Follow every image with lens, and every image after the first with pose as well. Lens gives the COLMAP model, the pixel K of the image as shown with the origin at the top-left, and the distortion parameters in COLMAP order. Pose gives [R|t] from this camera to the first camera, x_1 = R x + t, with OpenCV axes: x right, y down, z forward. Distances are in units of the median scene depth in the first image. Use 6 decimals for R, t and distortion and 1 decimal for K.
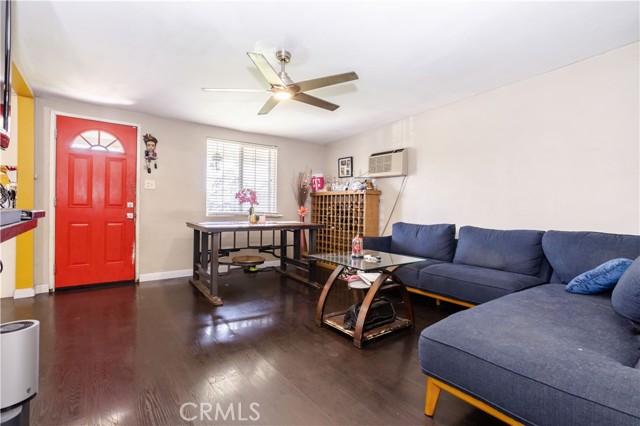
lens RADIAL K [[307.3, 0, 319.2], [0, 307.3, 209.5], [0, 0, 1]] dist [-0.054135, 0.033266]
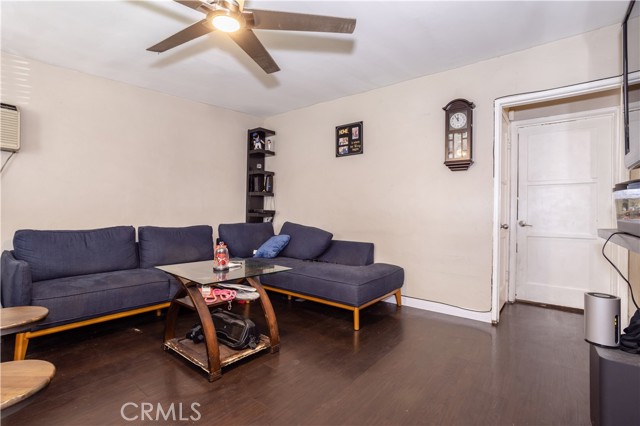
lens RADIAL K [[307.3, 0, 319.2], [0, 307.3, 209.5], [0, 0, 1]] dist [-0.054135, 0.033266]
pose [[-0.254459, -0.007512, 0.967054, -0.472273], [-0.007676, 0.999954, 0.005748, -0.006583], [-0.967053, -0.005960, -0.254505, 0.617790]]
